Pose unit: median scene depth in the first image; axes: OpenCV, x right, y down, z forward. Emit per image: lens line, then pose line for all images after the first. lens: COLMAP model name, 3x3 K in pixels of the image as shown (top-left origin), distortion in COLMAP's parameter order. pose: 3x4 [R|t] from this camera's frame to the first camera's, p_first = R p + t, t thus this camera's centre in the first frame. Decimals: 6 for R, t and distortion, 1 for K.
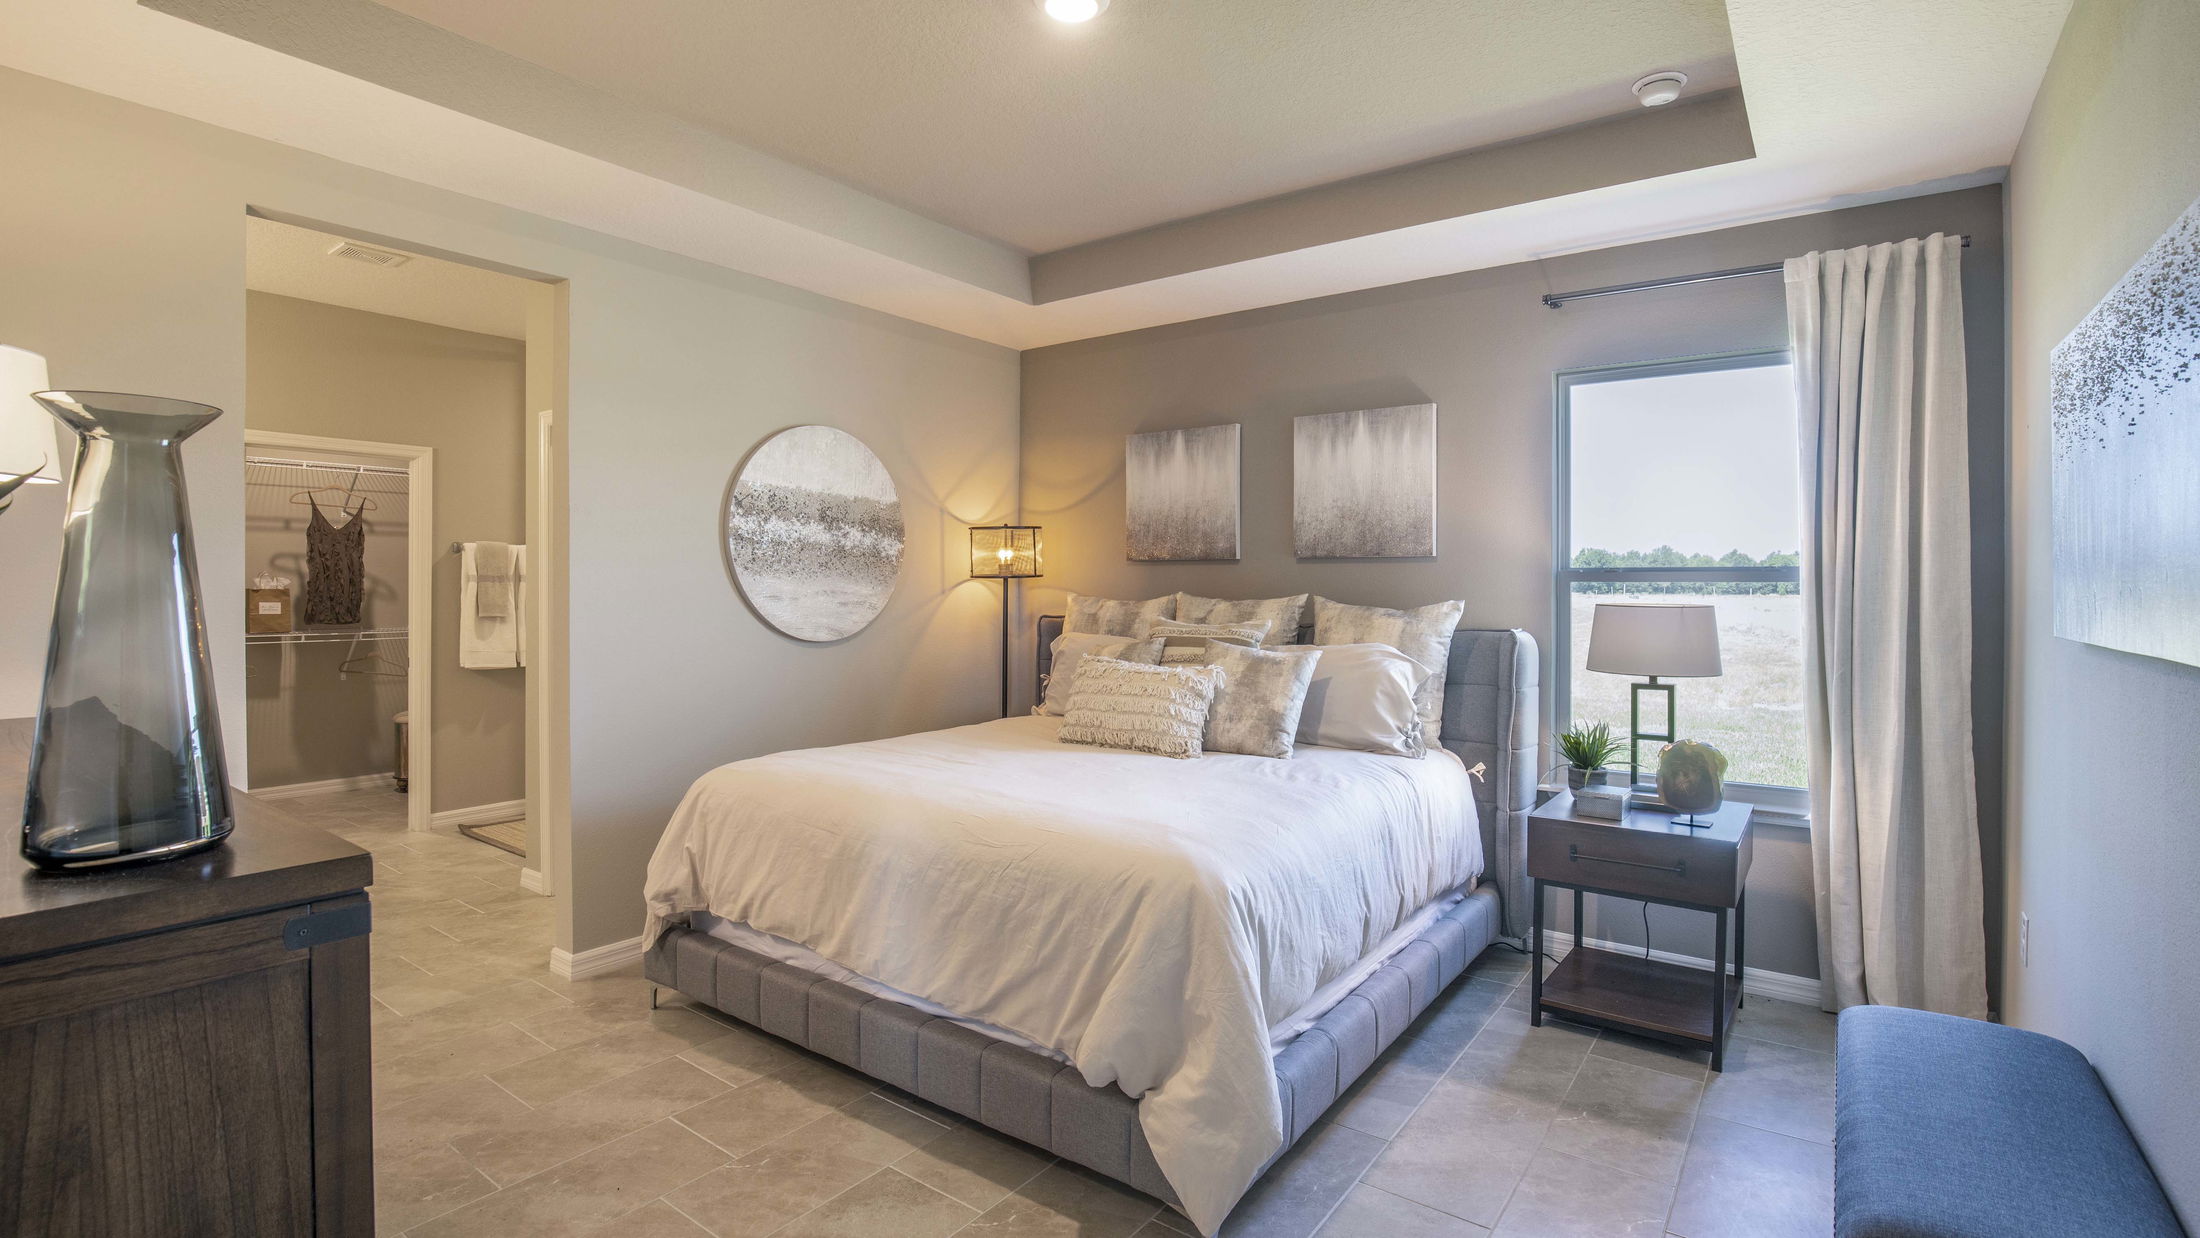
lens RADIAL K [[1012.0, 0, 1115.1], [0, 1012.0, 580.6], [0, 0, 1]] dist [-0.031141, 0.001496]
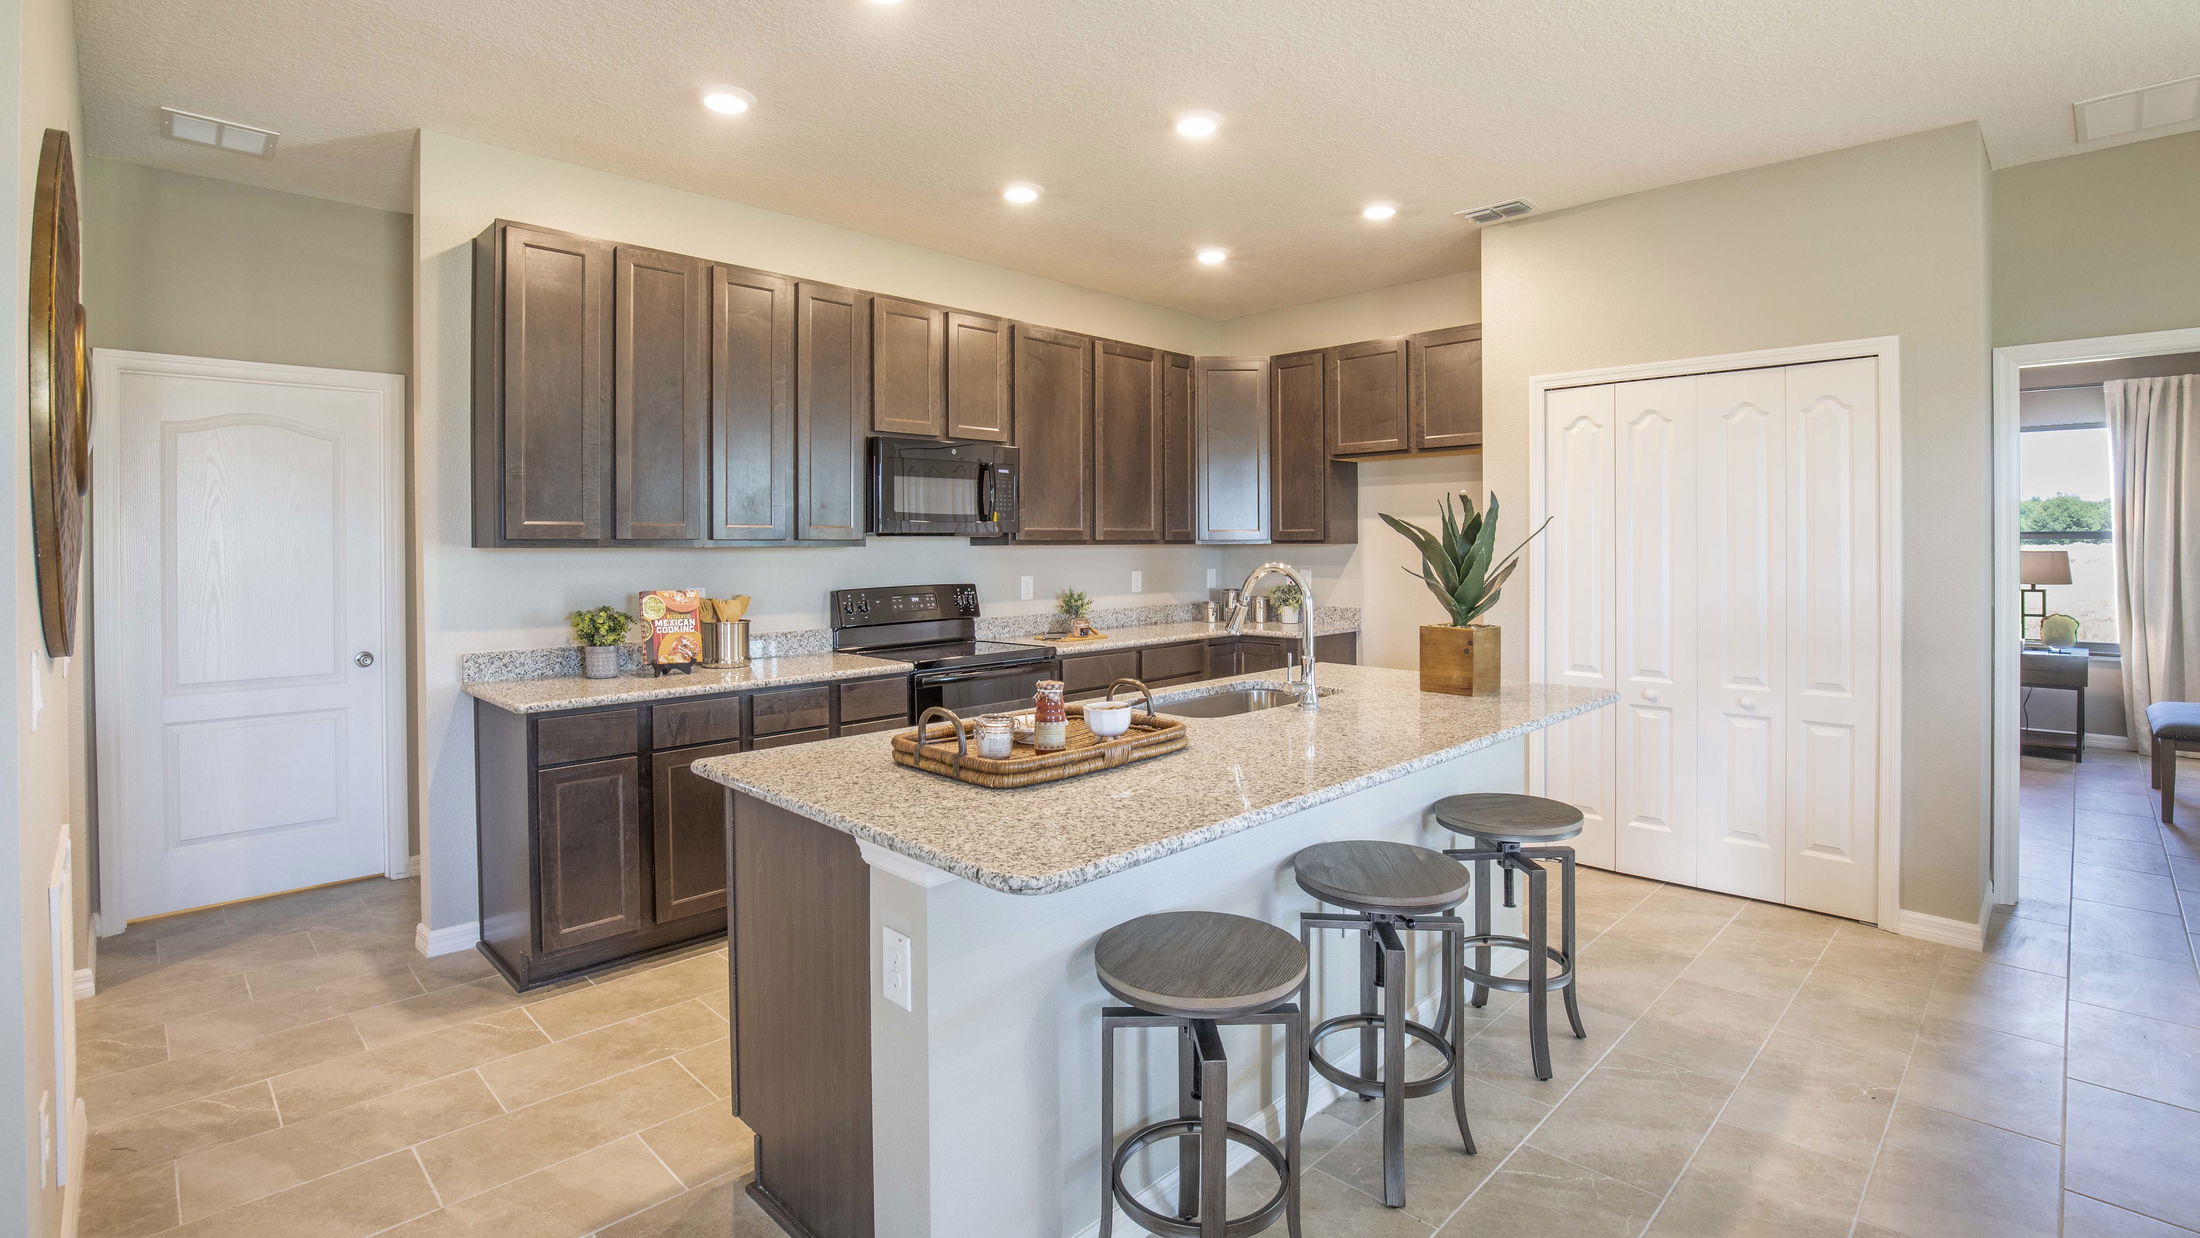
lens RADIAL K [[1012.0, 0, 1083.2], [0, 1012.0, 539.4], [0, 0, 1]] dist [-0.031141, 0.001496]
pose [[0.985531, -0.011062, -0.169136, -1.034030], [0.011263, 0.999937, 0.000226, -0.020507], [0.169122, -0.002128, 0.985593, -1.306445]]
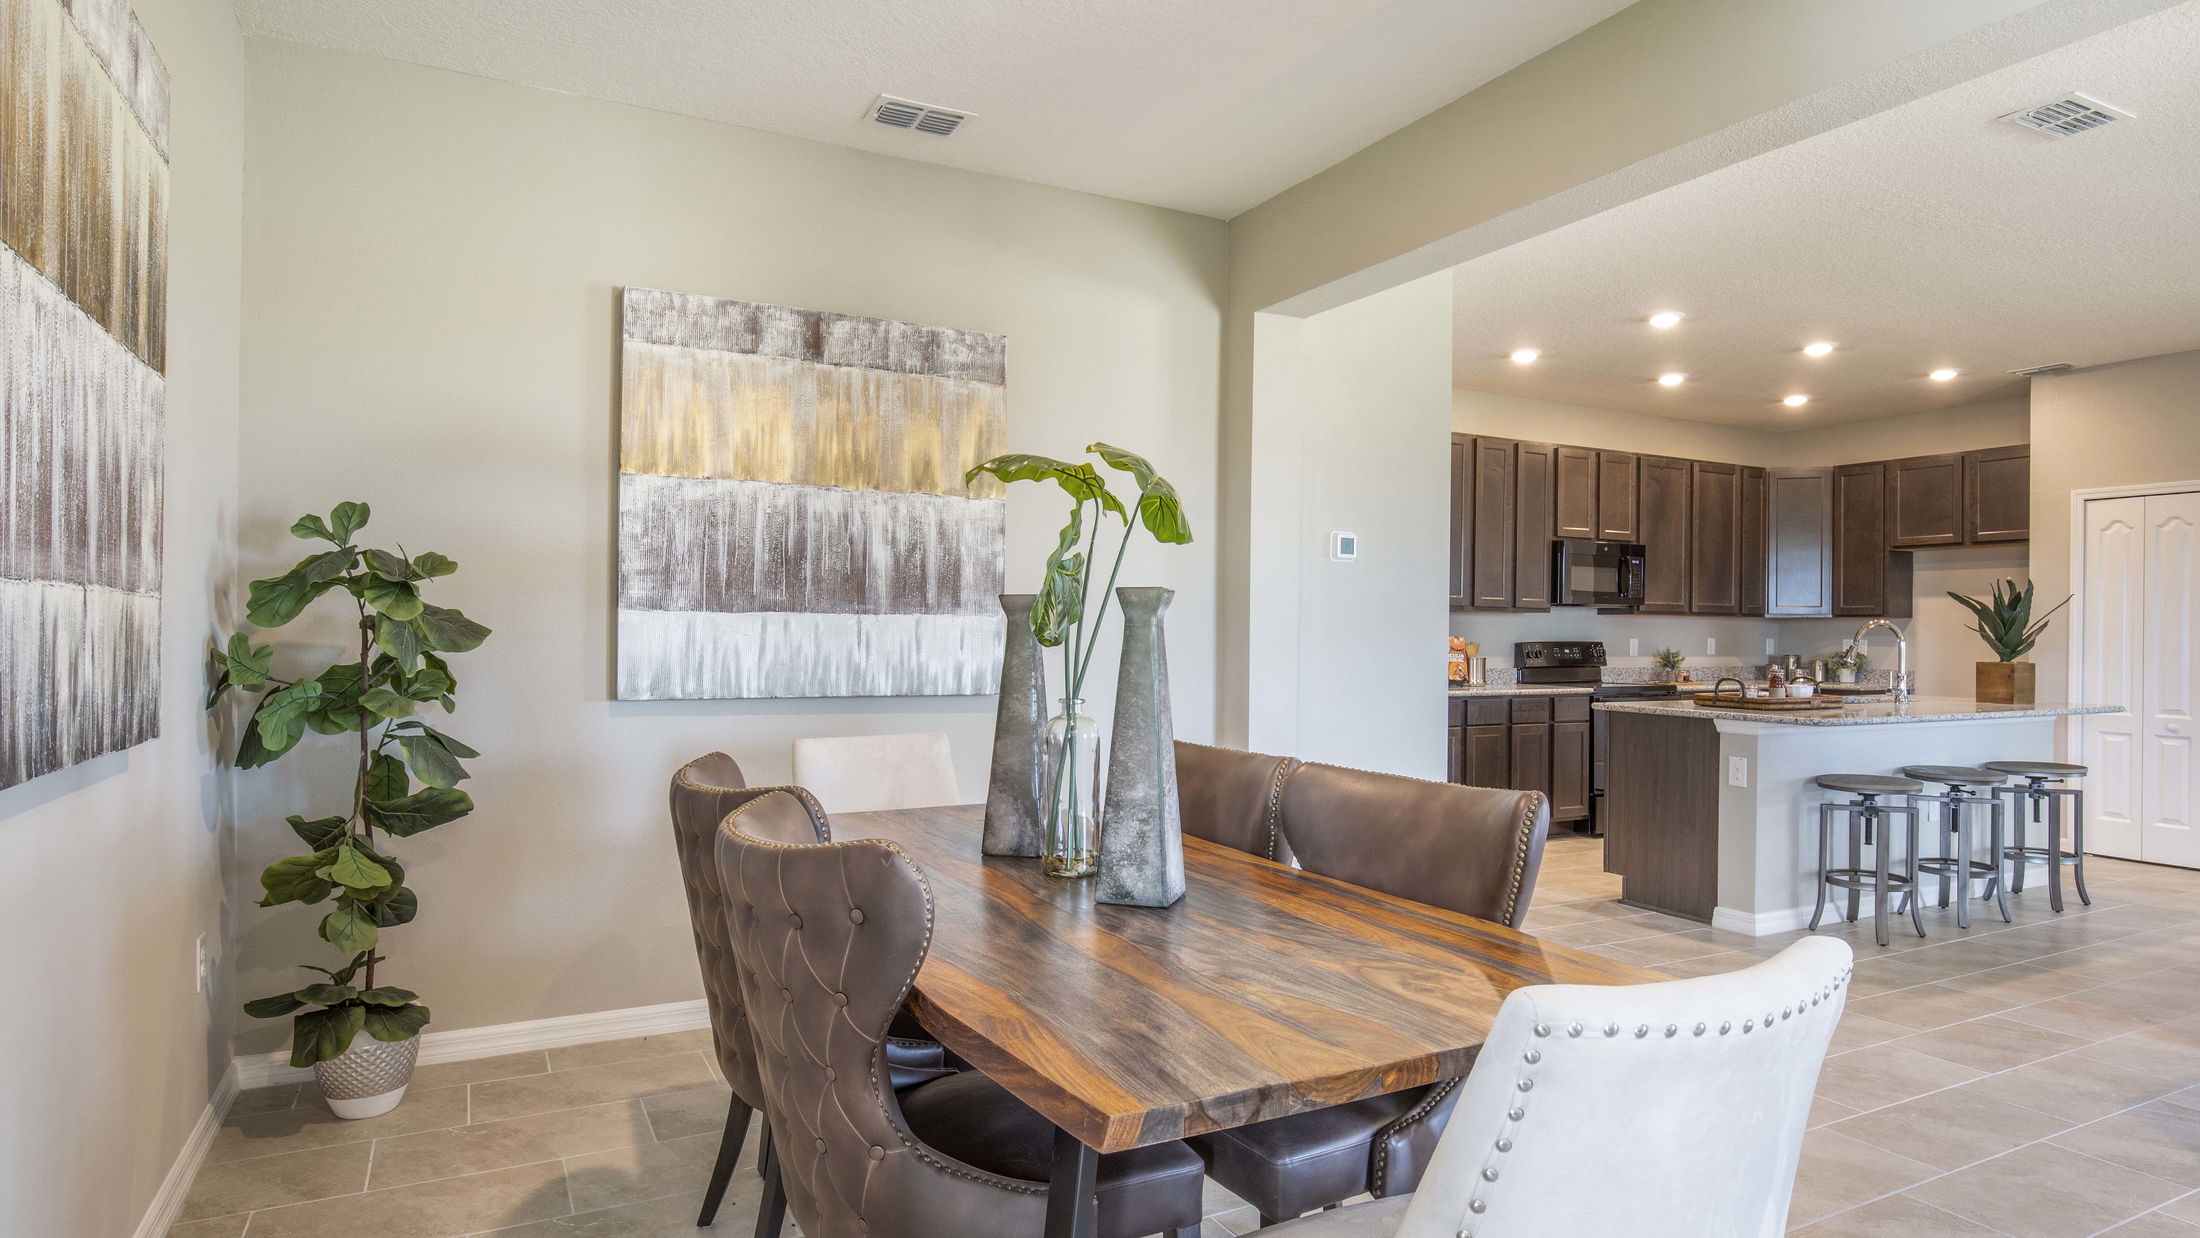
lens RADIAL K [[1232.7, 0, 1097.0], [0, 1232.7, 626.1], [0, 0, 1]] dist [-0.008913, -0.001538]
pose [[0.897044, 0.000783, -0.441941, -1.258831], [-0.001695, 0.999997, -0.001670, 0.016651], [0.441939, 0.002247, 0.897042, -2.582465]]
